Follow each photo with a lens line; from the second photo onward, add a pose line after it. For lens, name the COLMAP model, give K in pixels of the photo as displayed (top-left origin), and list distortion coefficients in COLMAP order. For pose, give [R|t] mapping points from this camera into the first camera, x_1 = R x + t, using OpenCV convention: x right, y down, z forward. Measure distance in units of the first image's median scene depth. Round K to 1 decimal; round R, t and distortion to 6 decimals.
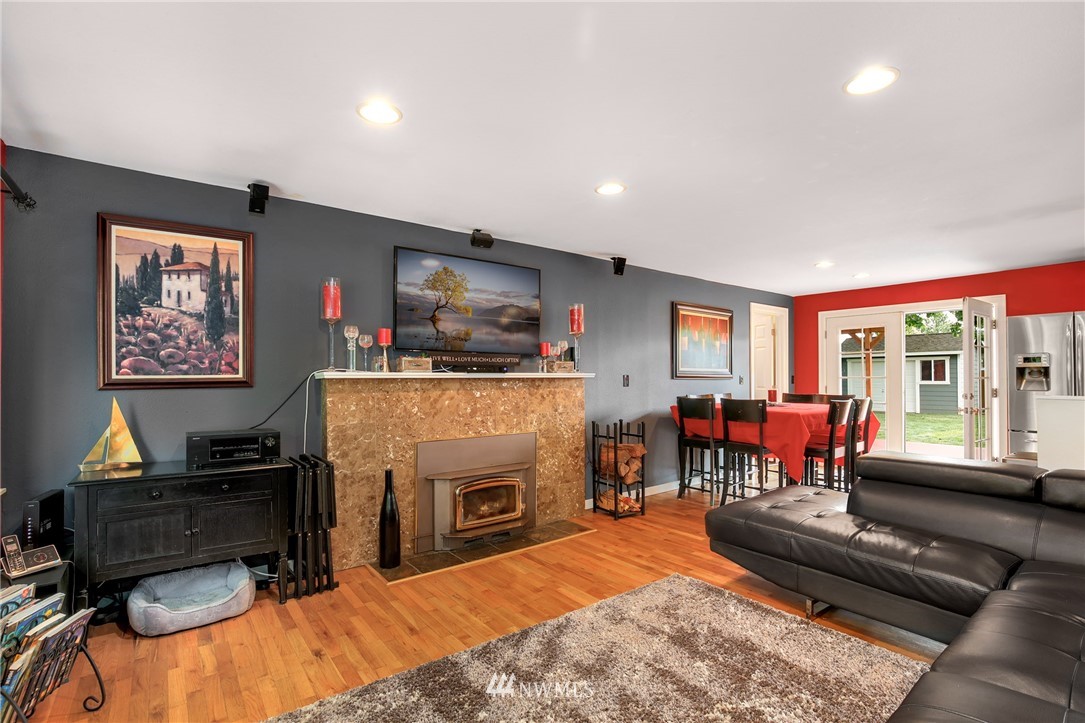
lens RADIAL K [[510.8, 0, 547.9], [0, 510.8, 368.6], [0, 0, 1]] dist [-0.000194, -0.000203]
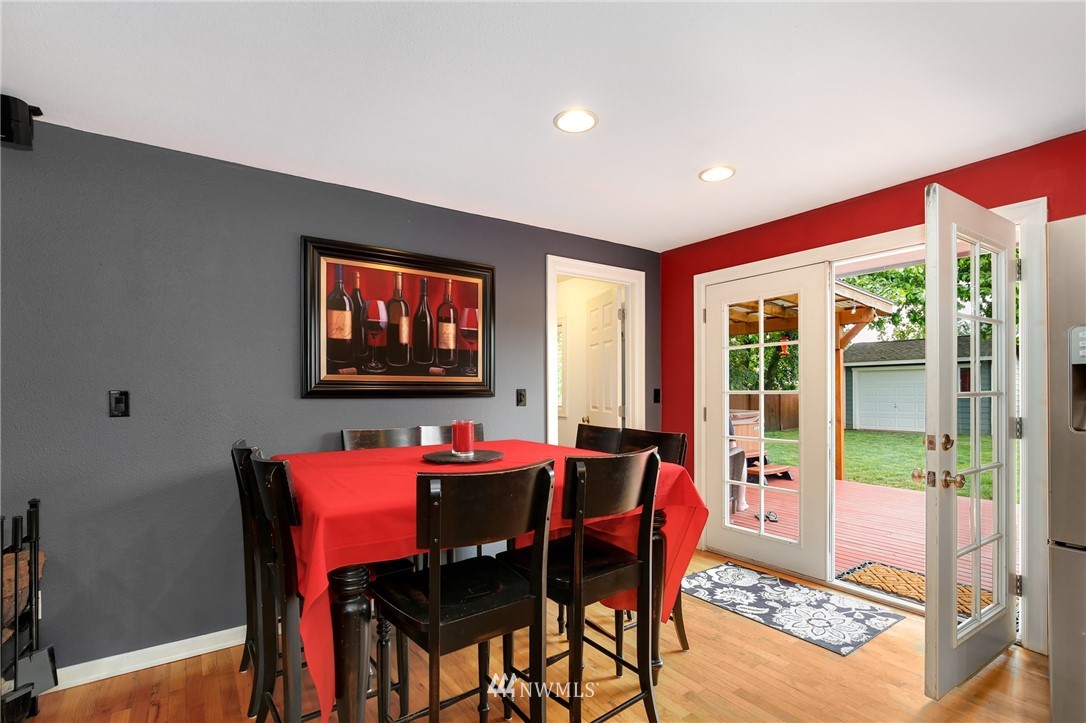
lens RADIAL K [[506.0, 0, 528.0], [0, 506.0, 388.5], [0, 0, 1]] dist [-0.000235, 0.000279]
pose [[0.996854, -0.007136, -0.078943, 0.713655], [0.008084, 0.999899, 0.011701, 0.010831], [0.078851, -0.012302, 0.996810, 0.781109]]
